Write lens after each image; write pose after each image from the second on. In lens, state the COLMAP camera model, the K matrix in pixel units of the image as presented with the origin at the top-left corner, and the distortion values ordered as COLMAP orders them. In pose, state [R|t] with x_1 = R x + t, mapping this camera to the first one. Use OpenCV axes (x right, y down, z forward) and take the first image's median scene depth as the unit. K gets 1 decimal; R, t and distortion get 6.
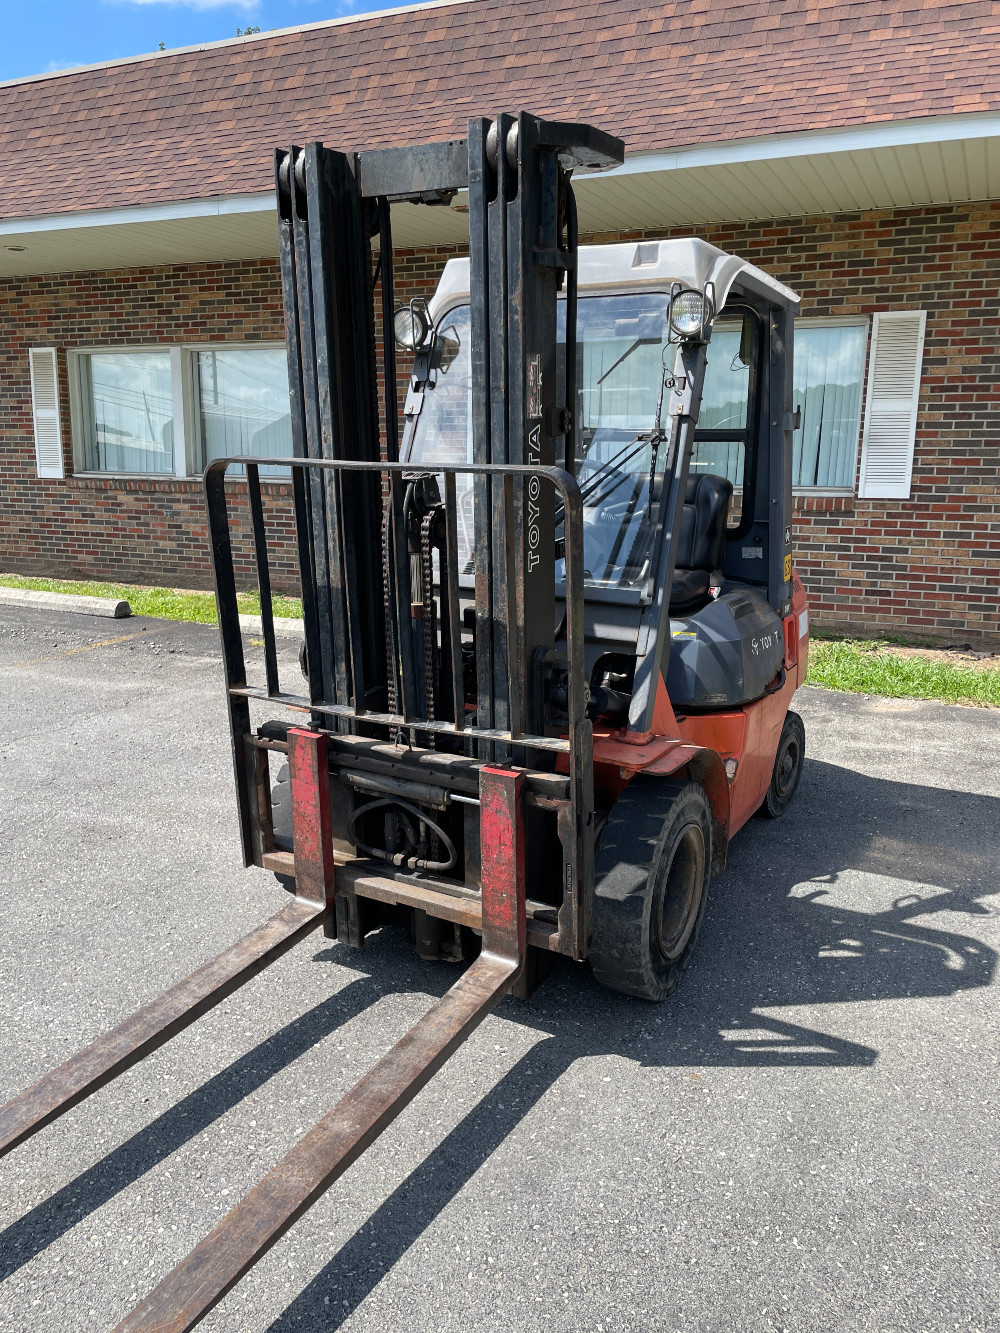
lens RADIAL K [[1009.3, 0, 483.3], [0, 1009.3, 666.9], [0, 0, 1]] dist [0.083616, -0.114513]
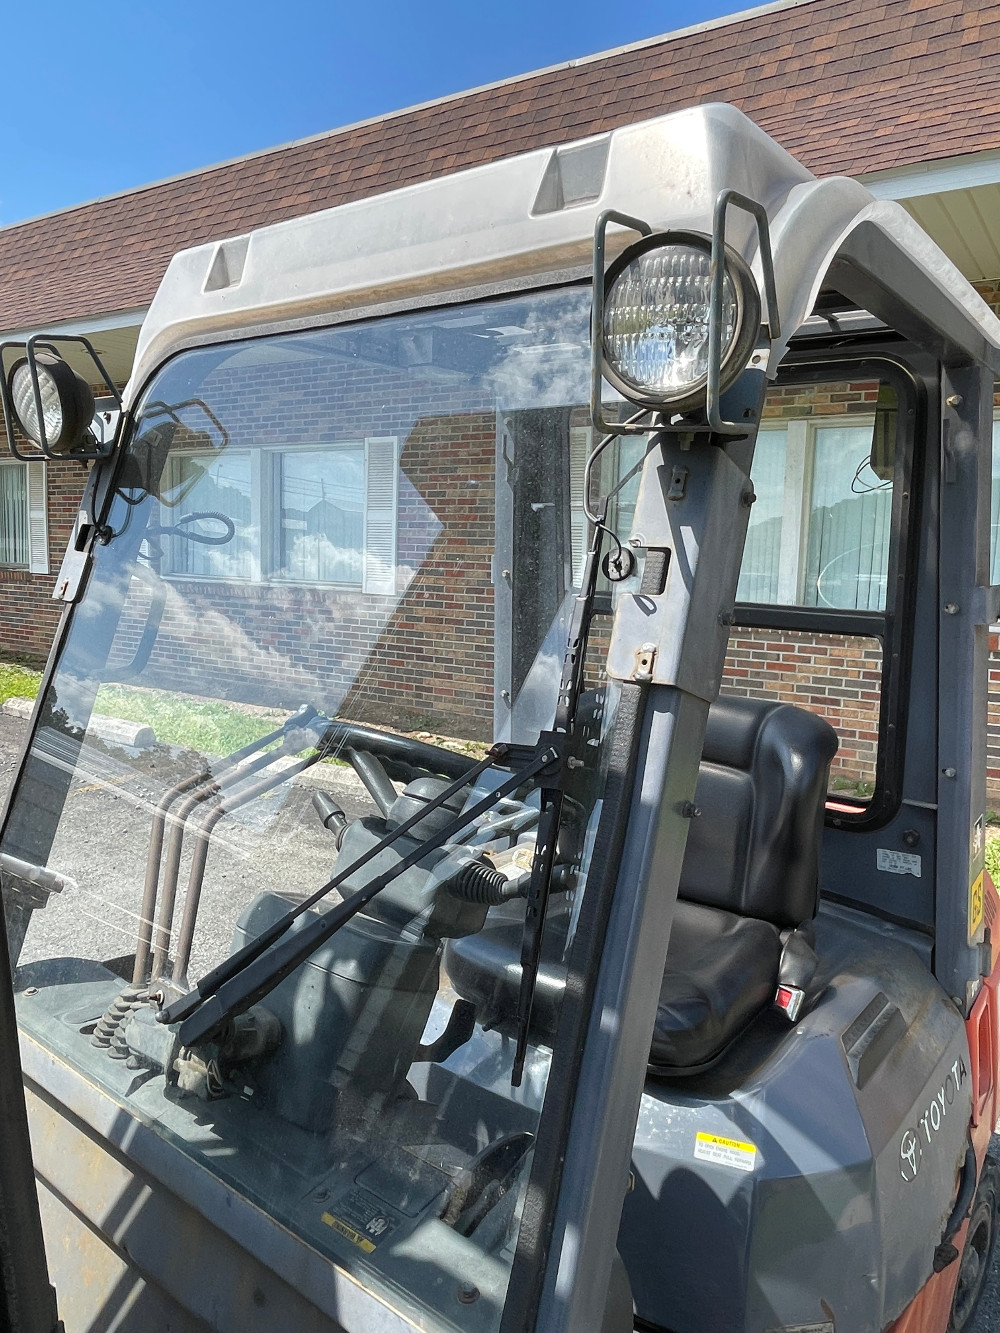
lens RADIAL K [[920.5, 0, 493.5], [0, 920.5, 657.0], [0, 0, 1]] dist [-0.005906, 0.000904]
pose [[0.989069, 0.027017, -0.144955, 0.067239], [-0.038343, 0.996377, -0.075914, -0.083360], [0.142379, 0.080642, 0.986522, 0.265376]]
